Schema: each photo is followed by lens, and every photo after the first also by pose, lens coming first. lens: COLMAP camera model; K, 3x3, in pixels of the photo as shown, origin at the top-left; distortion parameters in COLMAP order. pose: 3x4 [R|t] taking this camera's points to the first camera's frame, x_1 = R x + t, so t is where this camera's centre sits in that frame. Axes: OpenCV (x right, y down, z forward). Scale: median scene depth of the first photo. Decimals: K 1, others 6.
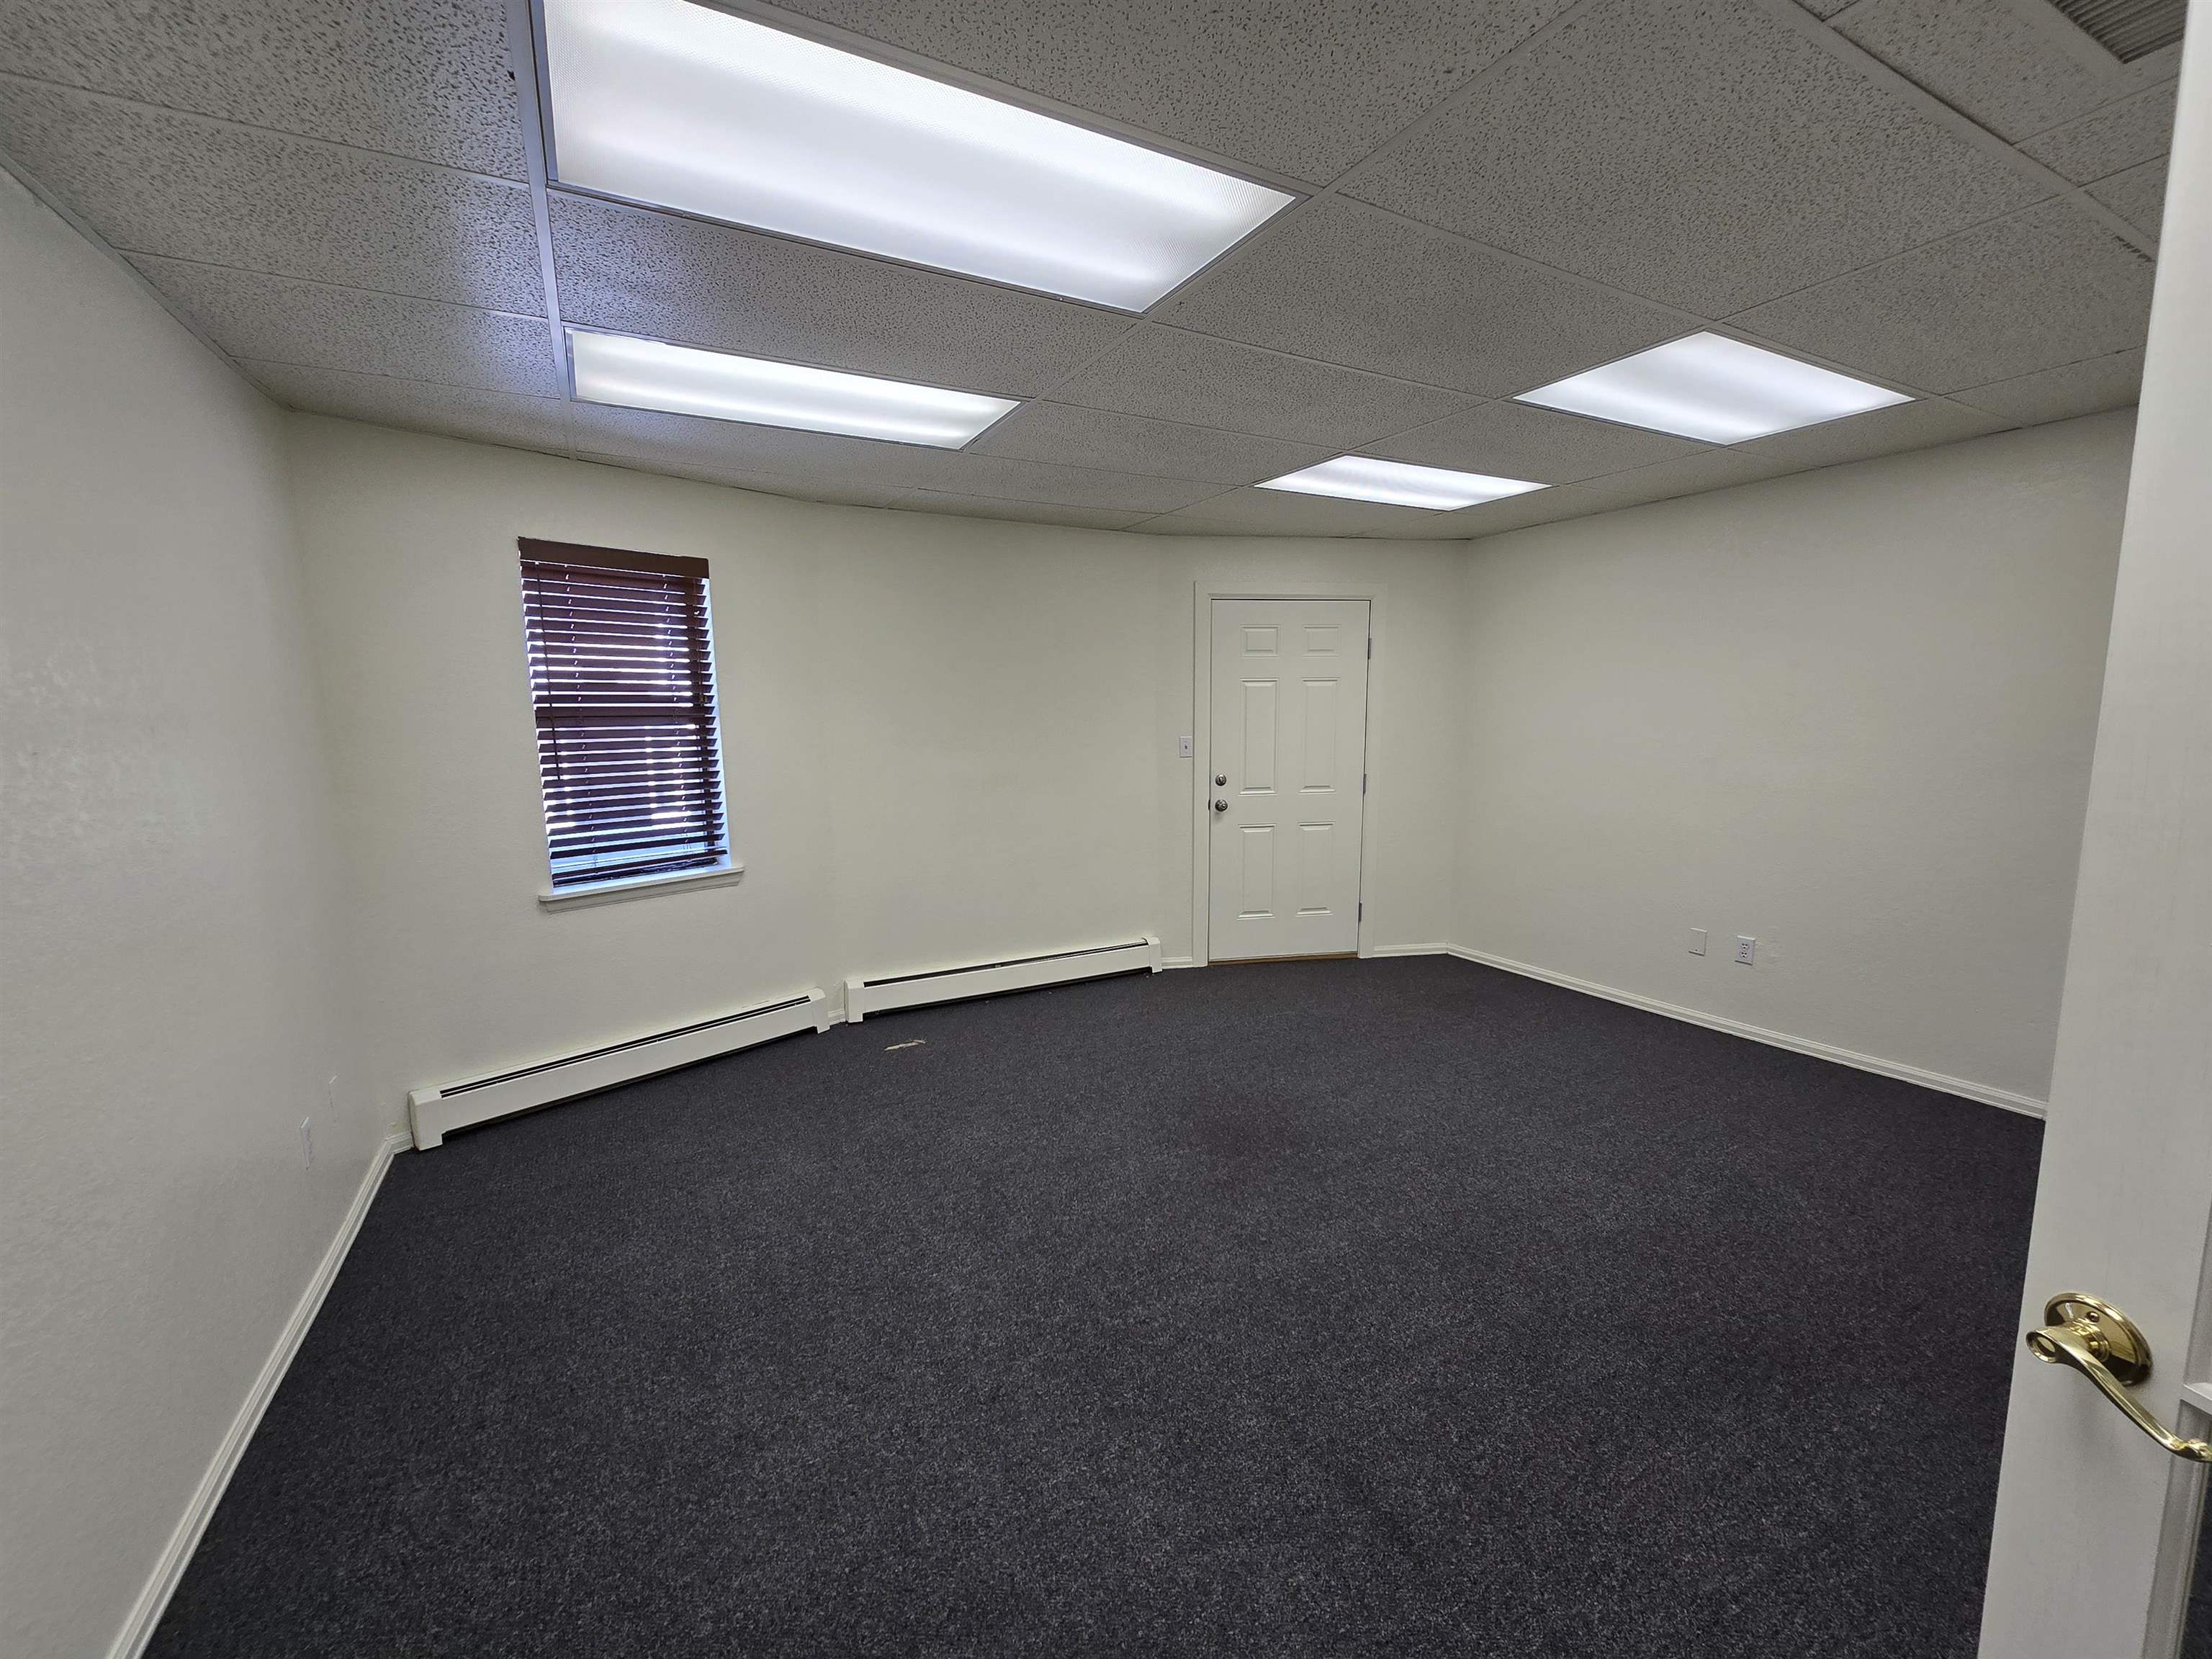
lens RADIAL K [[902.9, 0, 1095.2], [0, 902.9, 841.5], [0, 0, 1]] dist [-0.001253, -0.001165]
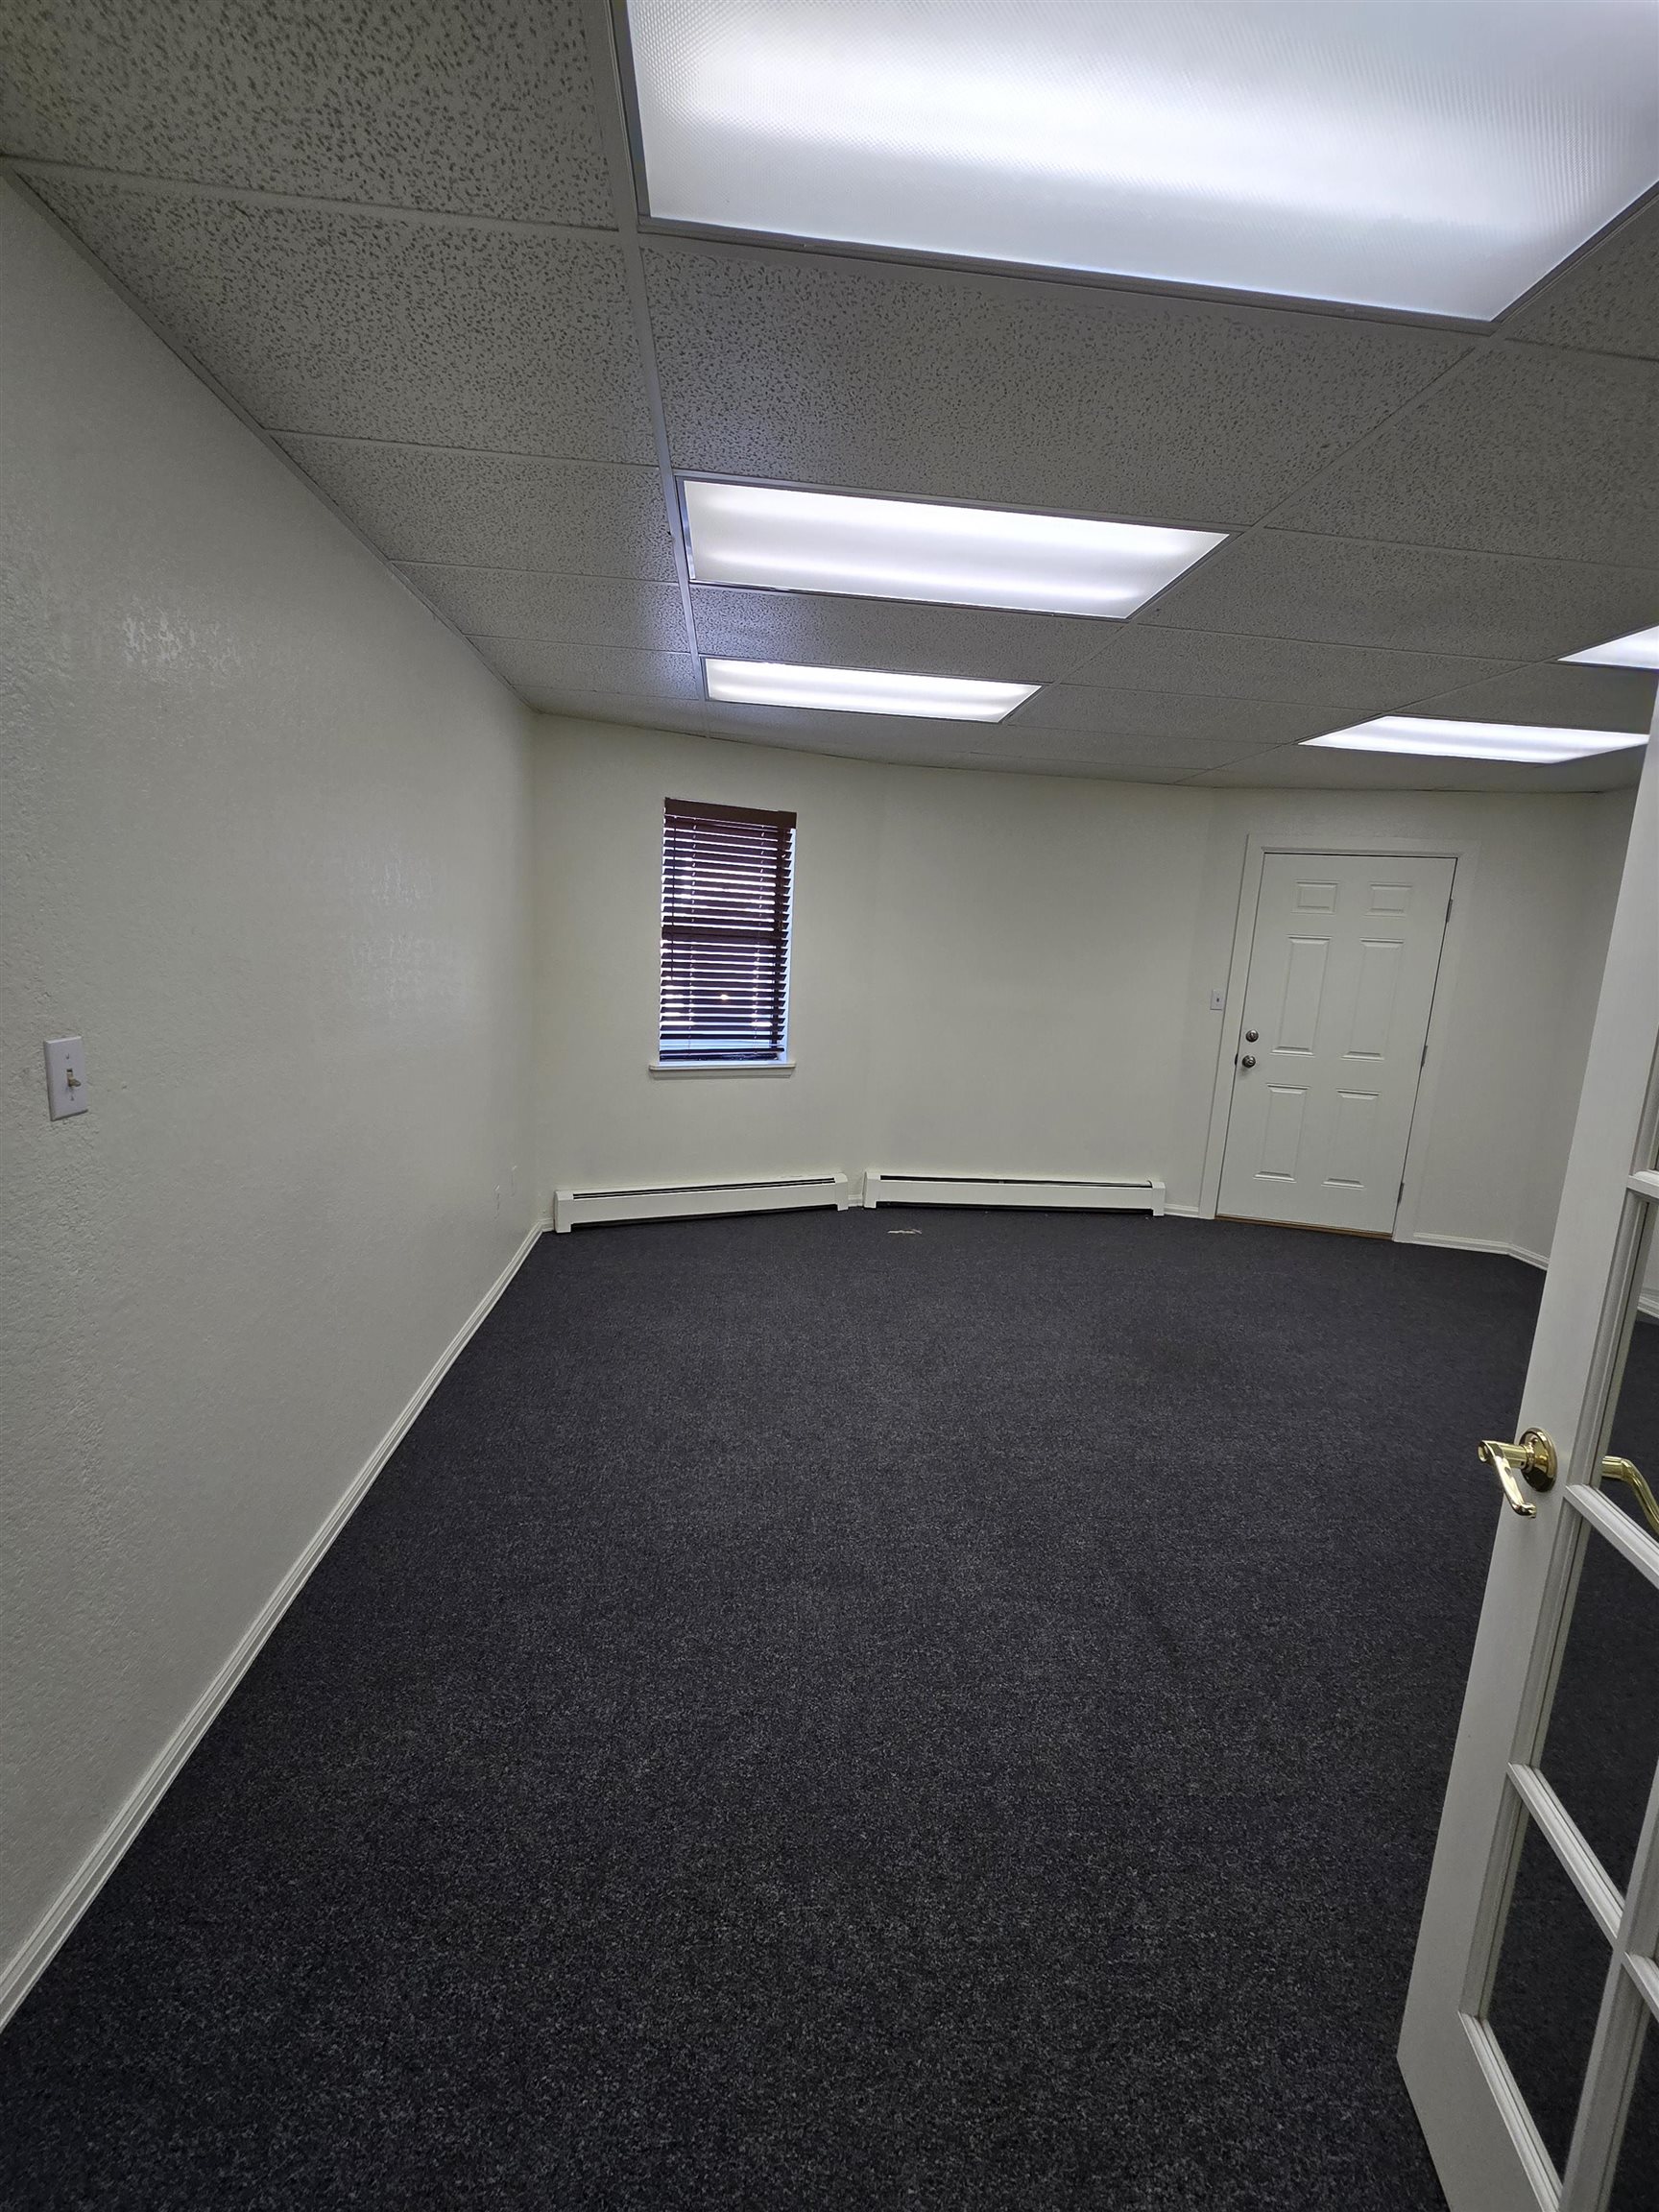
lens RADIAL K [[911.2, 0, 815.5], [0, 911.2, 1098.1], [0, 0, 1]] dist [-0.000794, 0.001171]
pose [[0.915316, 0.127473, -0.382030, 0.135068], [-0.120159, 0.991821, 0.043051, 0.020955], [0.384393, 0.006499, 0.923147, -0.158034]]
